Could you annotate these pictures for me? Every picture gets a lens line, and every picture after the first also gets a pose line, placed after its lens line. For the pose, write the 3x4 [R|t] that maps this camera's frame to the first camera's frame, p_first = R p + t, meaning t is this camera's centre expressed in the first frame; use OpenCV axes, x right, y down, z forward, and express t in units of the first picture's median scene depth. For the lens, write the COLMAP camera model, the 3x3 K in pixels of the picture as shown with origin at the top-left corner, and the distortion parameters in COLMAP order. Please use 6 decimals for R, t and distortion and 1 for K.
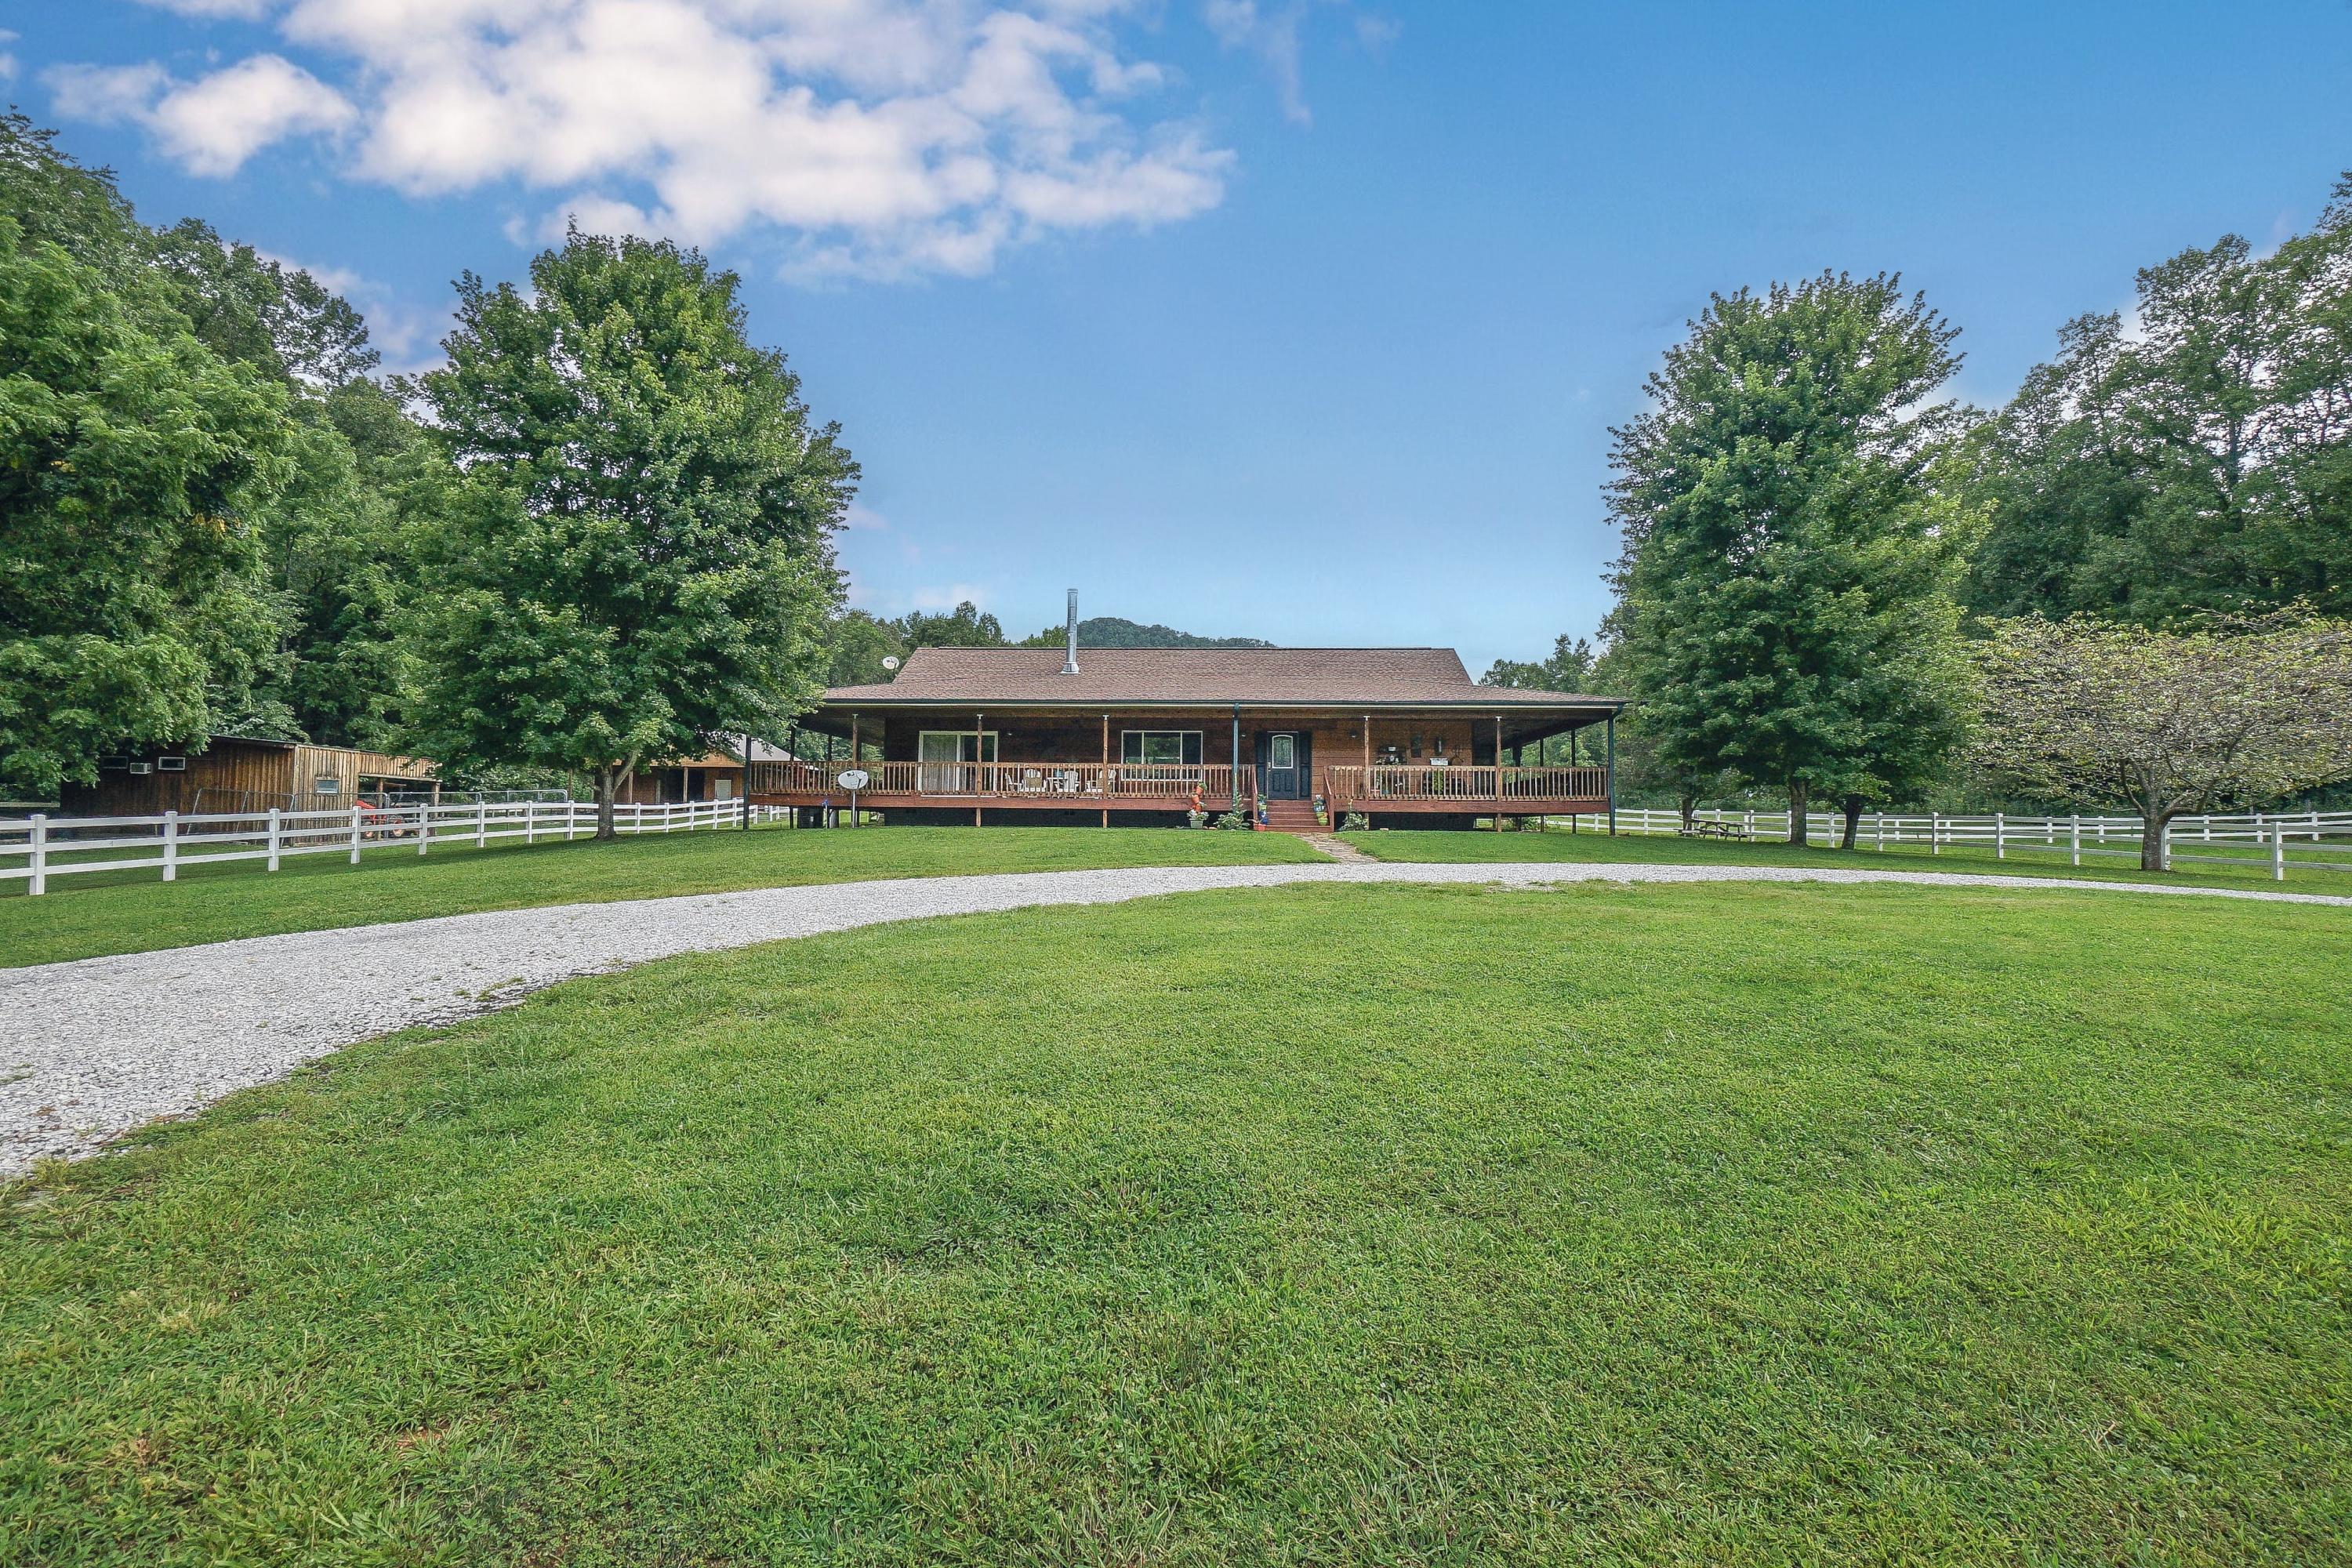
lens RADIAL K [[1144.8, 0, 1150.2], [0, 1144.8, 794.6], [0, 0, 1]] dist [-0.073149, 0.032946]
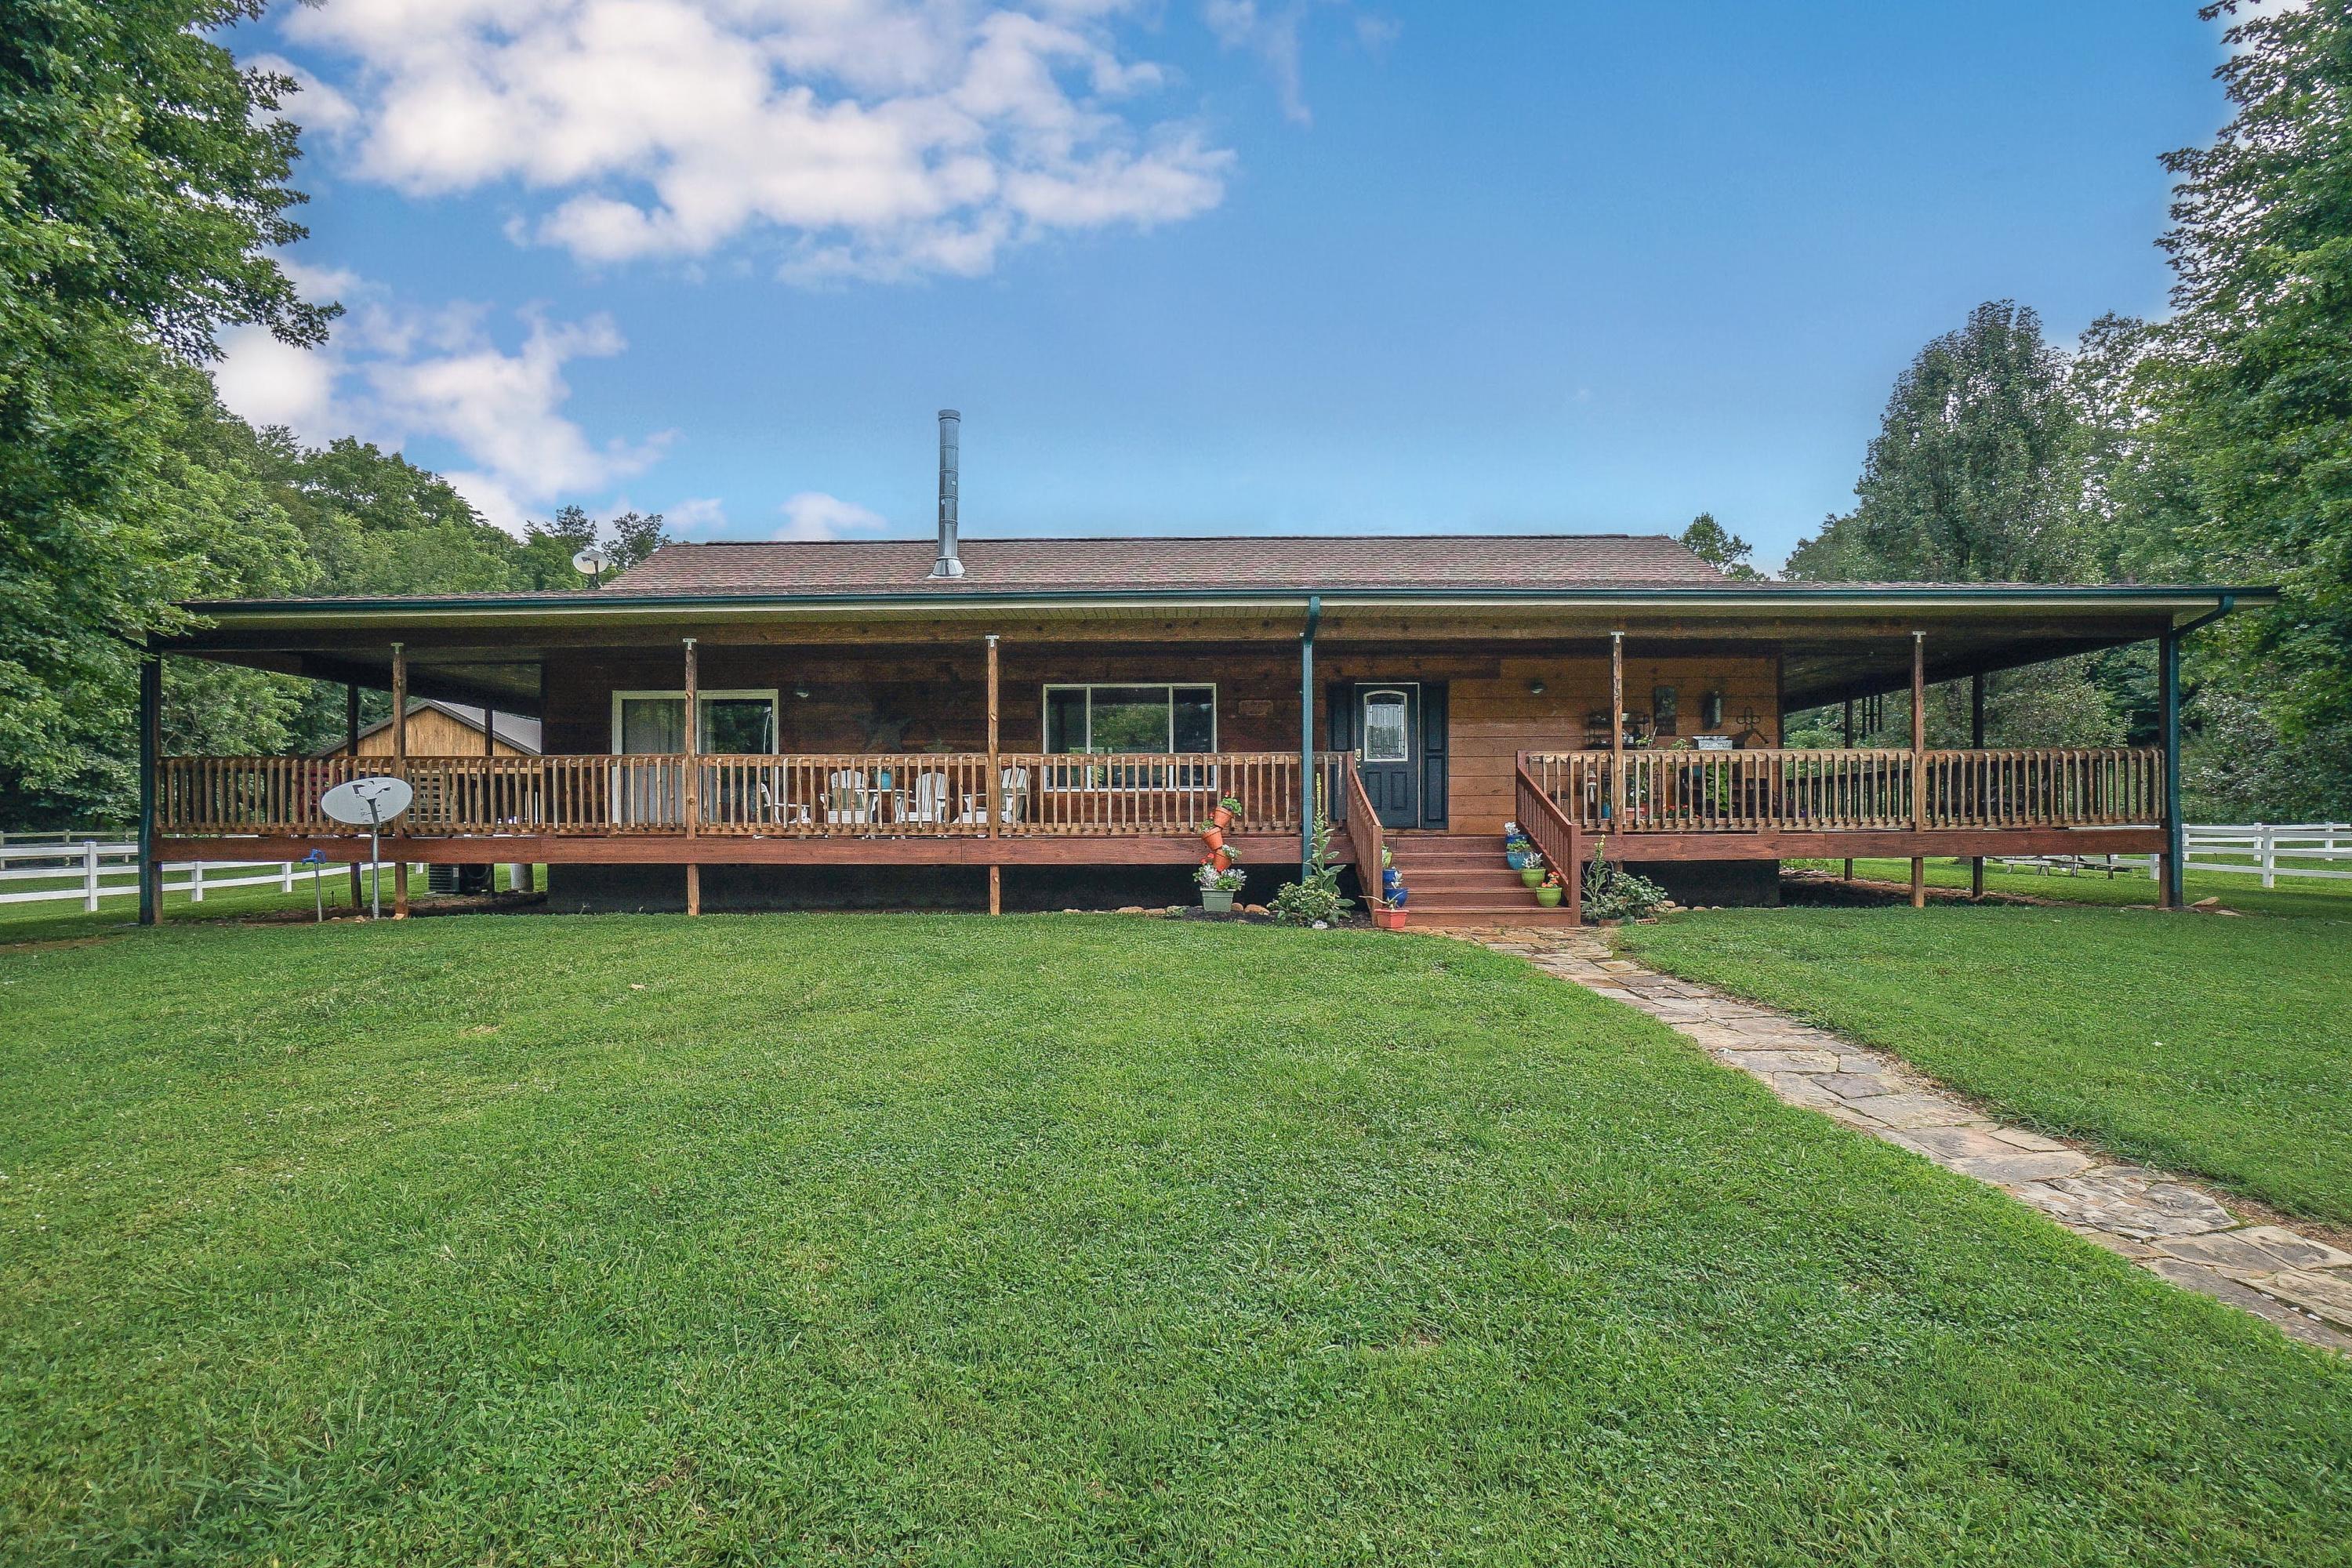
lens RADIAL K [[1144.8, 0, 1150.2], [0, 1144.8, 794.6], [0, 0, 1]] dist [-0.073149, 0.032946]
pose [[0.999488, -0.012817, 0.029322, 0.005344], [0.013209, 0.999826, -0.013208, -0.004970], [-0.029148, 0.013589, 0.999483, 0.543673]]
